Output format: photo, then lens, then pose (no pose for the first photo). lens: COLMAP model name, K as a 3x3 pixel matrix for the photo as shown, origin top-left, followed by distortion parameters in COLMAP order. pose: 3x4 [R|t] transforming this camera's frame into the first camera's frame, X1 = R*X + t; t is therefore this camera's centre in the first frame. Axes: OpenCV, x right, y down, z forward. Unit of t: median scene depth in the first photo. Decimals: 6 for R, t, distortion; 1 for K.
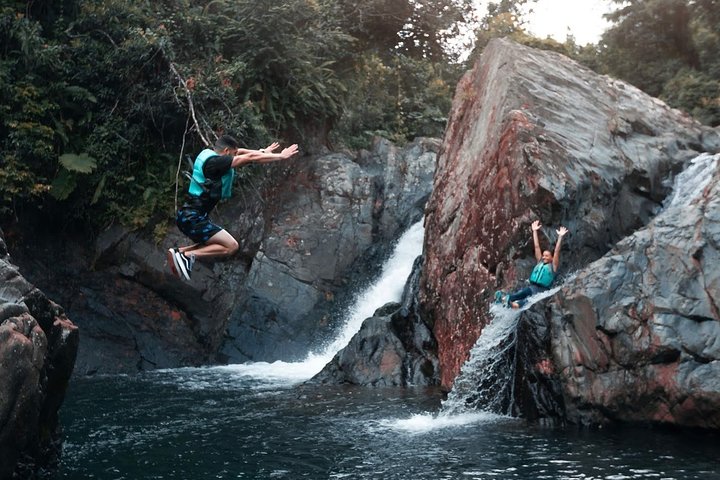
lens RADIAL K [[4996.8, 0, 359.9], [0, 4996.8, 239.4], [0, 0, 1]] dist [0.795301, 0.000000]
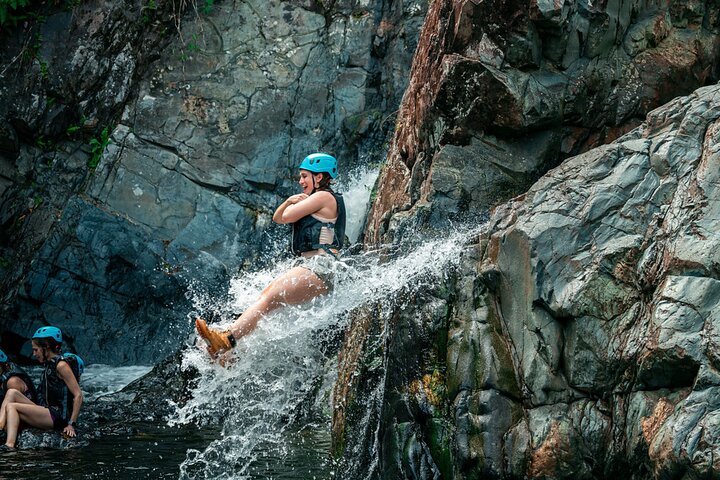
lens RADIAL K [[4996.8, 0, 360.1], [0, 4996.8, 241.4], [0, 0, 1]] dist [0.795301, 0.000000]
pose [[0.788527, 0.020426, -0.614661, 0.305464], [0.000504, 0.999426, 0.033859, -0.002807], [0.615000, -0.027008, 0.788065, 0.640870]]
